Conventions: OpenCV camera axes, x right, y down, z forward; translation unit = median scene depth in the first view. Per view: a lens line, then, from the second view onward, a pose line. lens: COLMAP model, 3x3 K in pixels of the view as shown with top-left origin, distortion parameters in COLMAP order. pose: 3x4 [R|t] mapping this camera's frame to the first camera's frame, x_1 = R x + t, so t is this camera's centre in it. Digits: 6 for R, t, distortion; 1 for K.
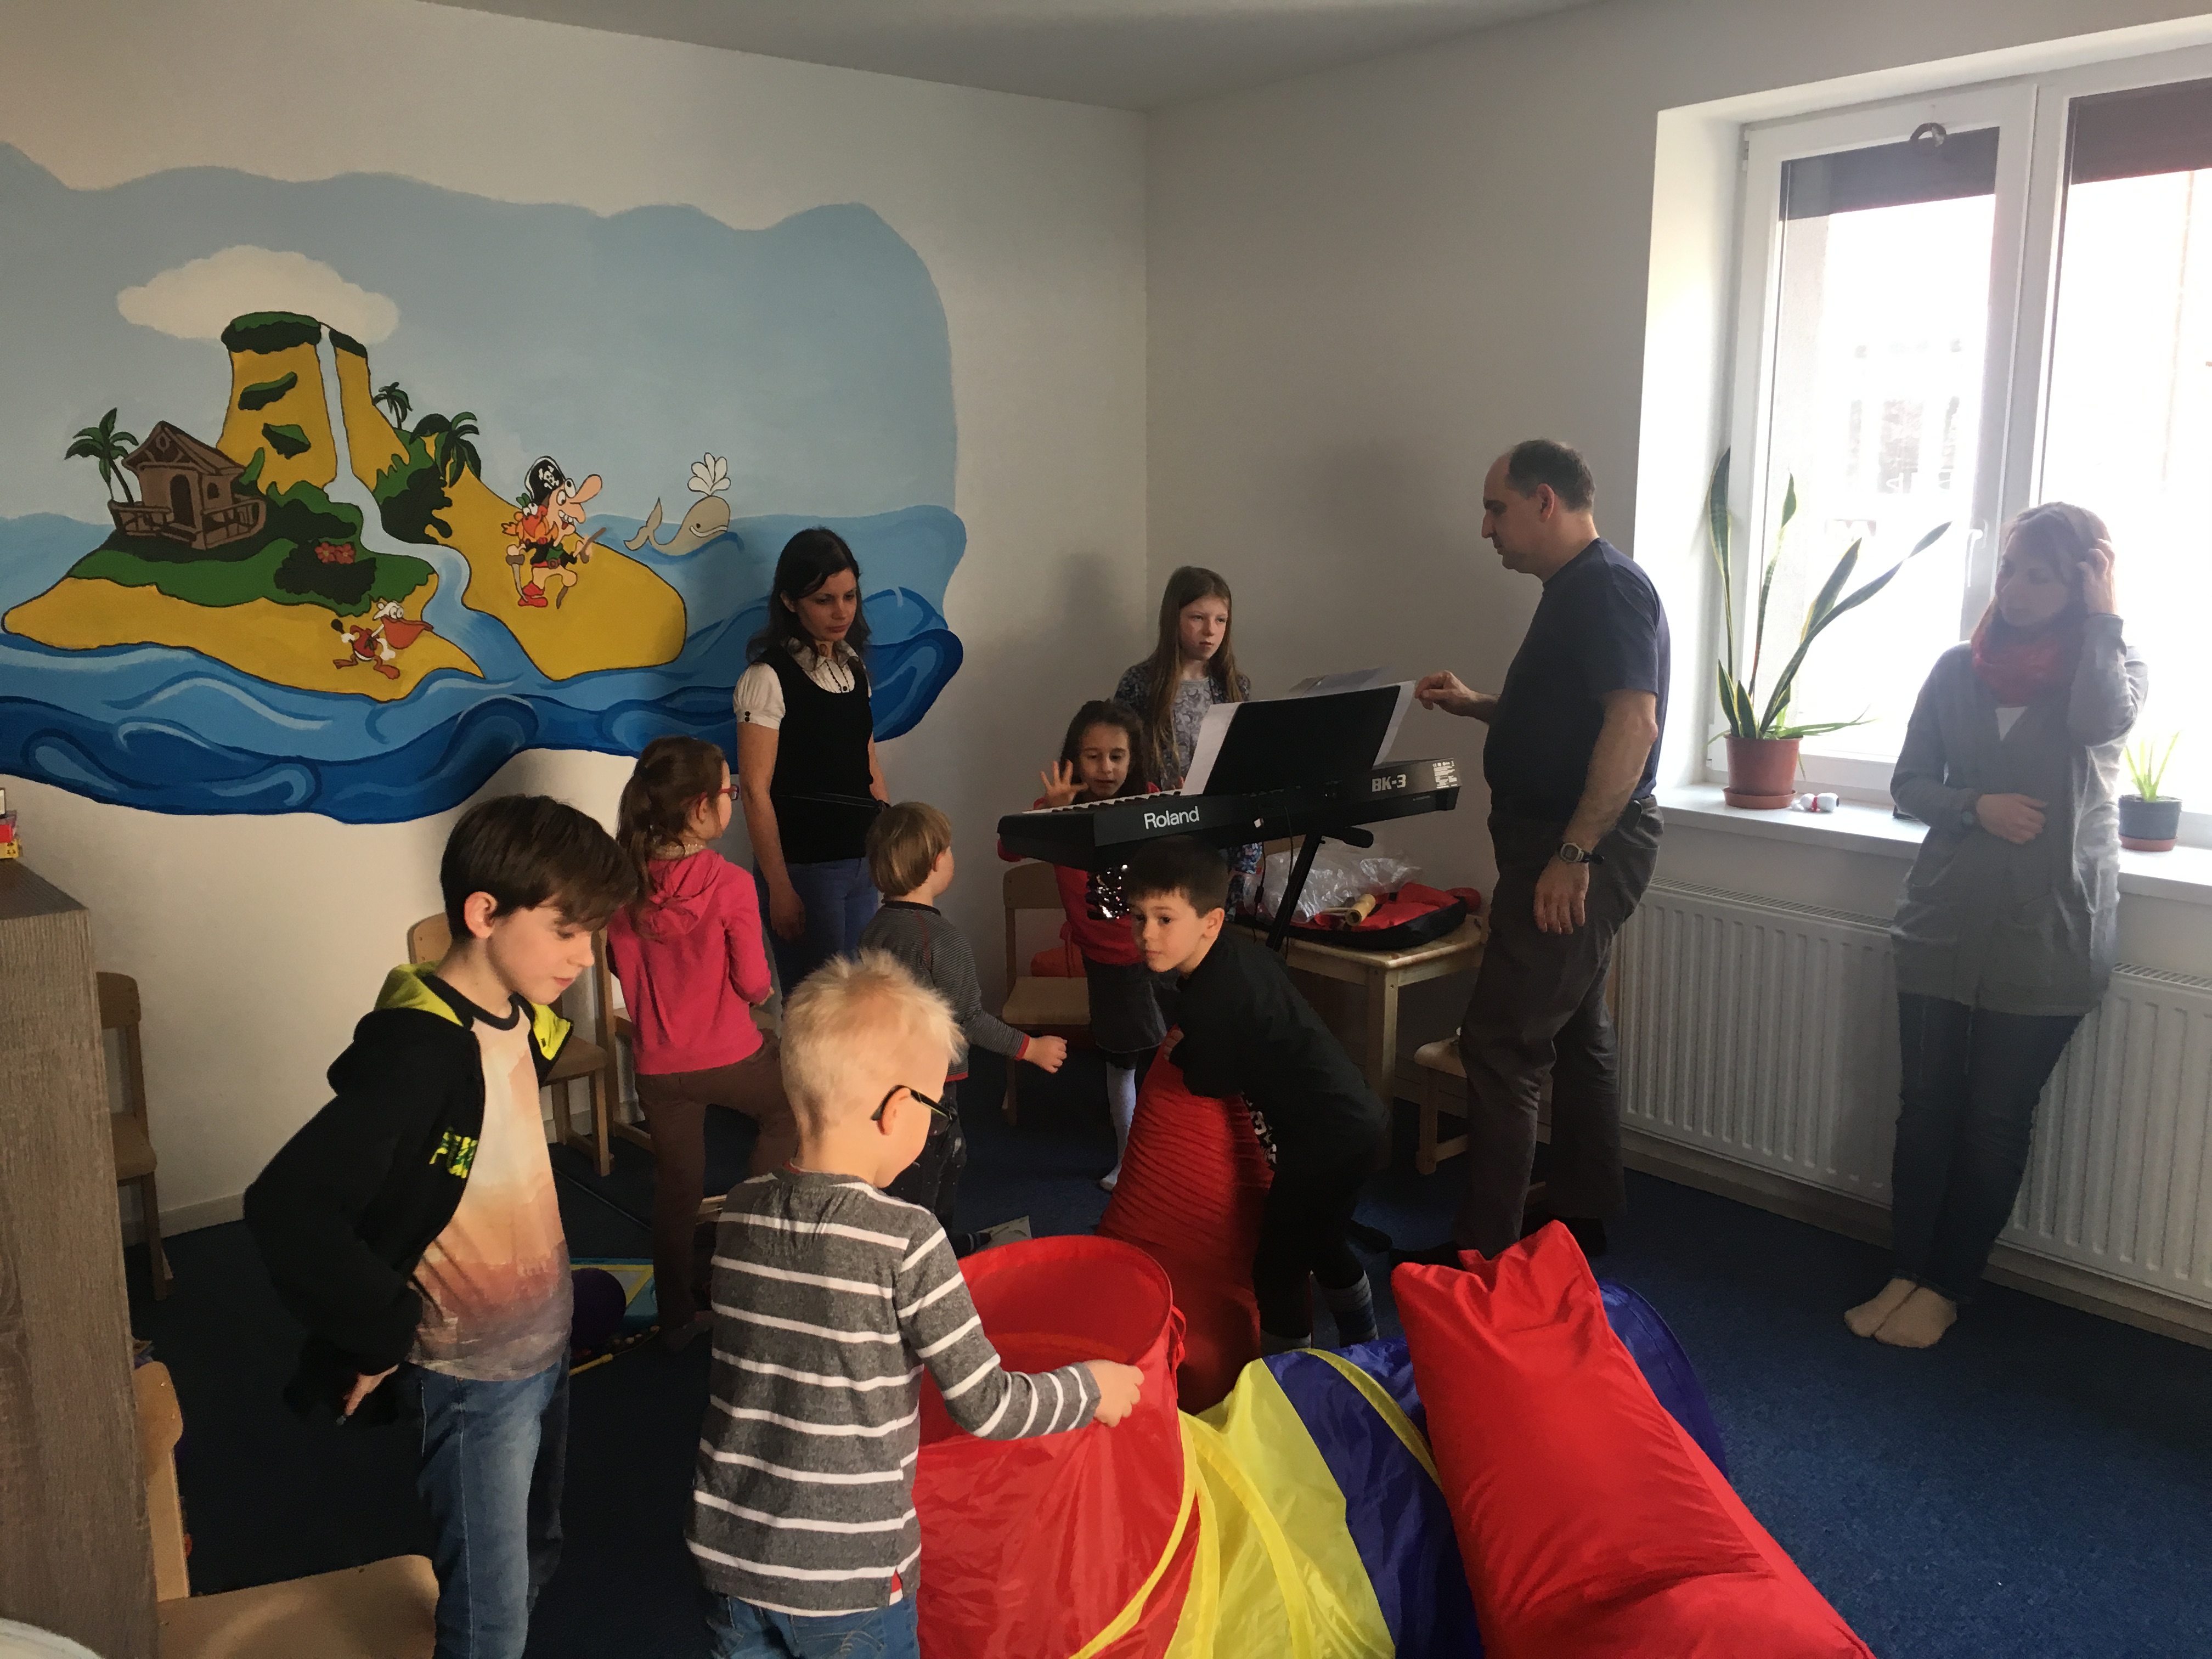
lens RADIAL K [[1867.0, 0, 1106.0], [0, 1867.0, 829.5], [0, 0, 1]] dist [0.057221, -0.078299]
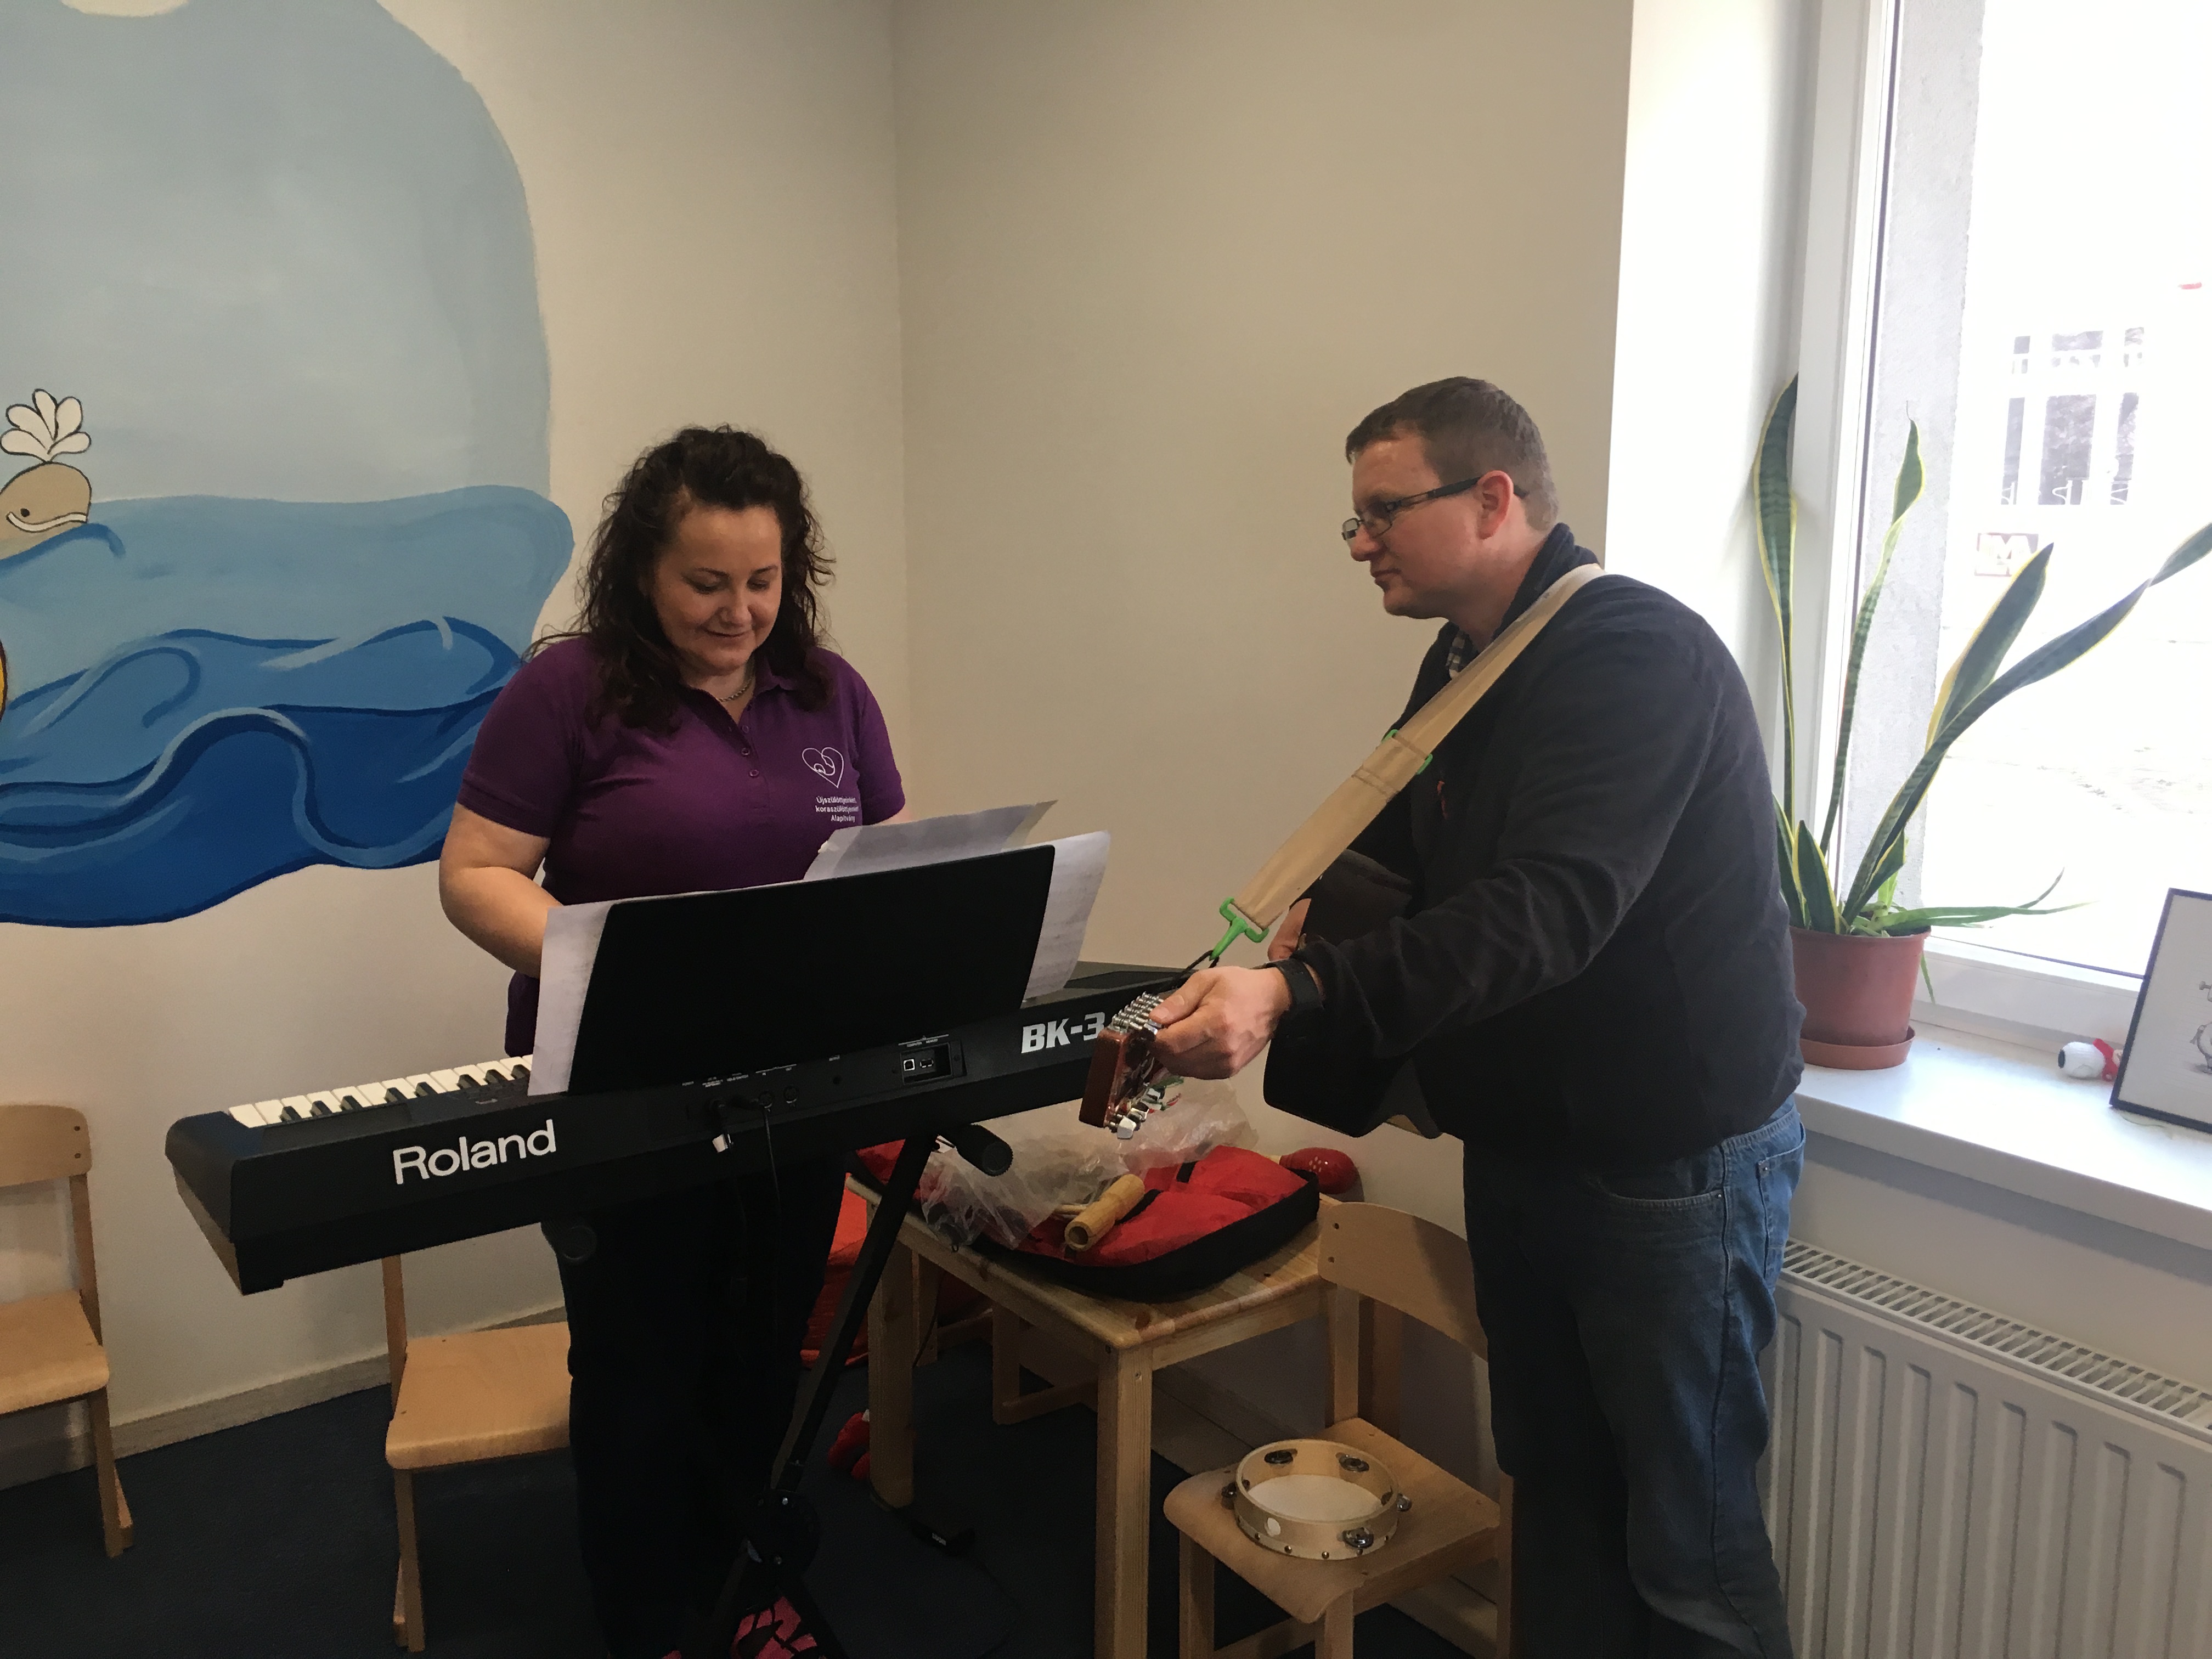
lens RADIAL K [[1867.0, 0, 1106.0], [0, 1867.0, 829.5], [0, 0, 1]] dist [0.057221, -0.078299]
pose [[0.997633, 0.015690, -0.066955, 0.177143], [-0.016194, 0.999844, -0.006989, -0.068292], [0.066835, 0.008057, 0.997732, 0.462871]]
